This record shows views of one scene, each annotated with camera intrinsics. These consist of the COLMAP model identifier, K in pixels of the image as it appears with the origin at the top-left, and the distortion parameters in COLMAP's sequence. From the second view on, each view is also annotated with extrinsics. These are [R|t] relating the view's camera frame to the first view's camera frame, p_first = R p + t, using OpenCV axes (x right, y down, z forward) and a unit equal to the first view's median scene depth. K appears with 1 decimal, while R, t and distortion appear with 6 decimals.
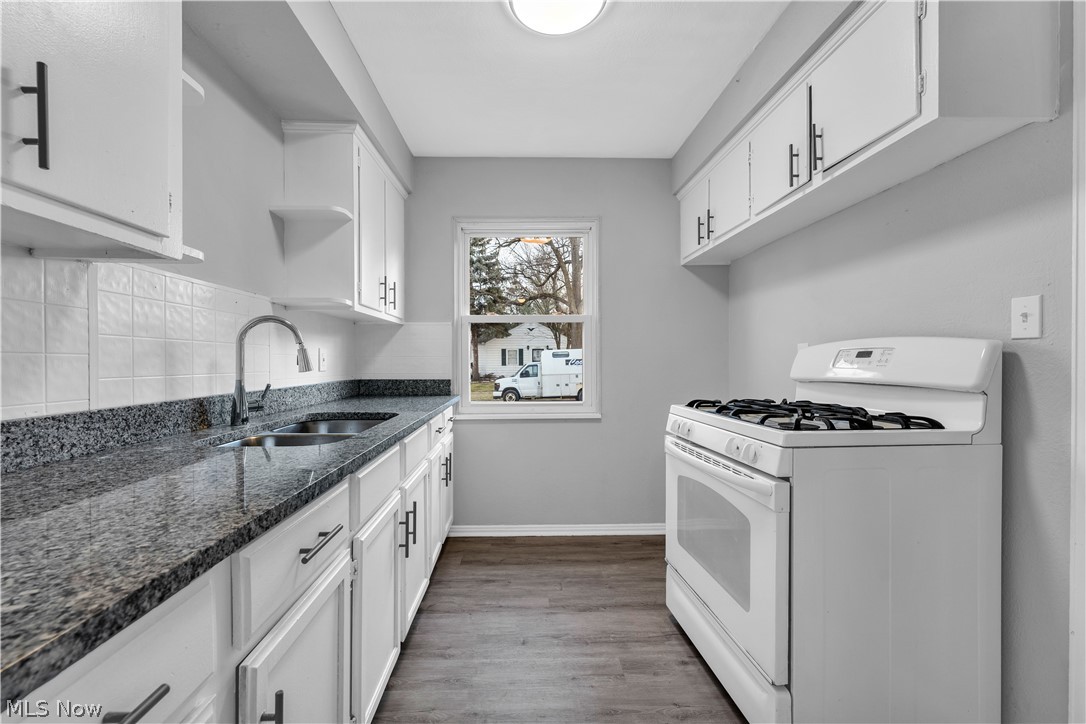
lens RADIAL K [[447.7, 0, 533.8], [0, 447.7, 362.1], [0, 0, 1]] dist [0.001192, -0.000021]
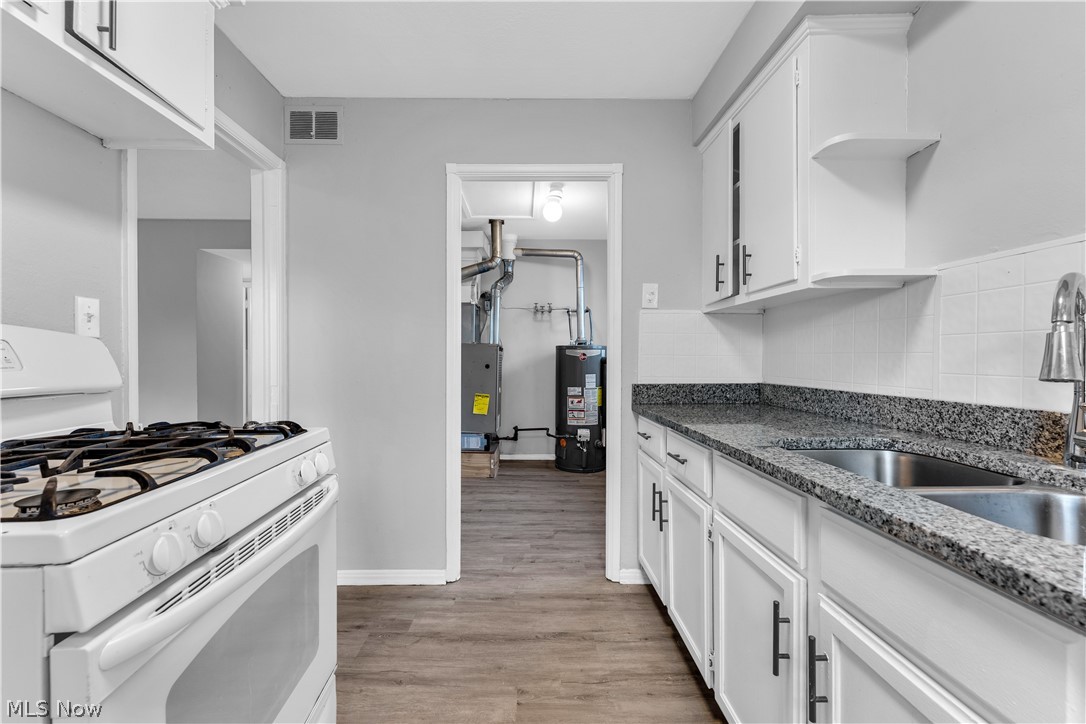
lens RADIAL K [[455.0, 0, 543.0], [0, 455.0, 362.0], [0, 0, 1]] dist [0.001494, -0.000226]
pose [[-0.999937, 0.001465, 0.011093, 0.037655], [0.001585, 0.999940, 0.010795, -0.006869], [-0.011077, 0.010812, -0.999880, 2.001306]]
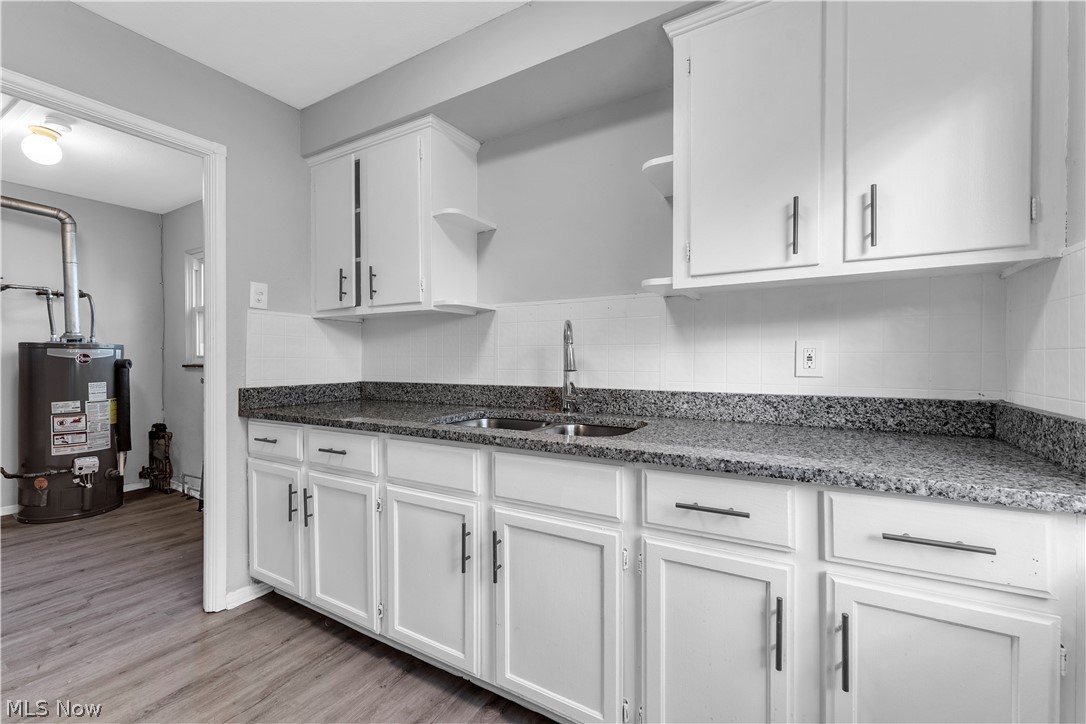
lens RADIAL K [[447.7, 0, 533.8], [0, 447.7, 362.1], [0, 0, 1]] dist [0.001192, -0.000021]
pose [[-0.548965, 0.007120, -0.835815, 0.507432], [0.000447, 0.999966, 0.008225, -0.009925], [0.835845, 0.004141, -0.548950, 1.999663]]
